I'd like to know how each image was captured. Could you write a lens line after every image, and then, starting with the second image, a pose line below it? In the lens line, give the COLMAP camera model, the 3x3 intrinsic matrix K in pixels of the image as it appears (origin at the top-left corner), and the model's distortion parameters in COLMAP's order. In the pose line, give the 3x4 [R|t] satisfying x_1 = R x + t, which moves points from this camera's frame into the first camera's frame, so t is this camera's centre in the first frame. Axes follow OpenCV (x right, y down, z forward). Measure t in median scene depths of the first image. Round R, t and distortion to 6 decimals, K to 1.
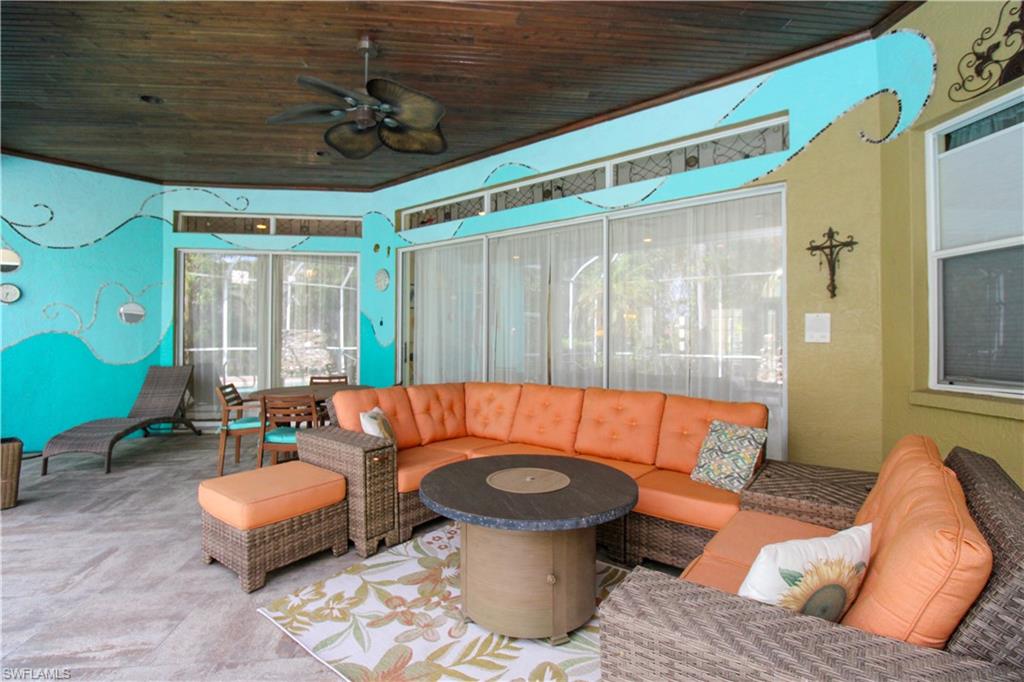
lens RADIAL K [[495.3, 0, 510.7], [0, 495.3, 334.8], [0, 0, 1]] dist [0.003930, -0.016289]
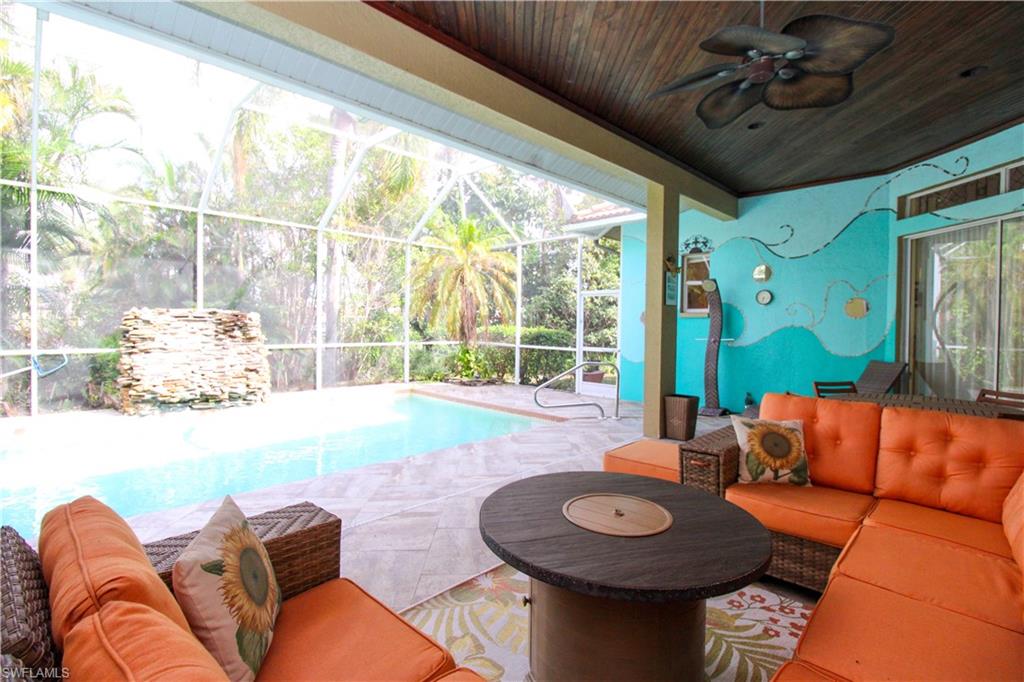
lens RADIAL K [[495.3, 0, 510.7], [0, 495.3, 334.8], [0, 0, 1]] dist [0.003930, -0.016289]
pose [[-0.125263, 0.017286, -0.991973, 0.360602], [-0.008578, 0.999792, 0.018506, -0.000457], [0.992086, 0.010828, -0.125089, 0.405685]]
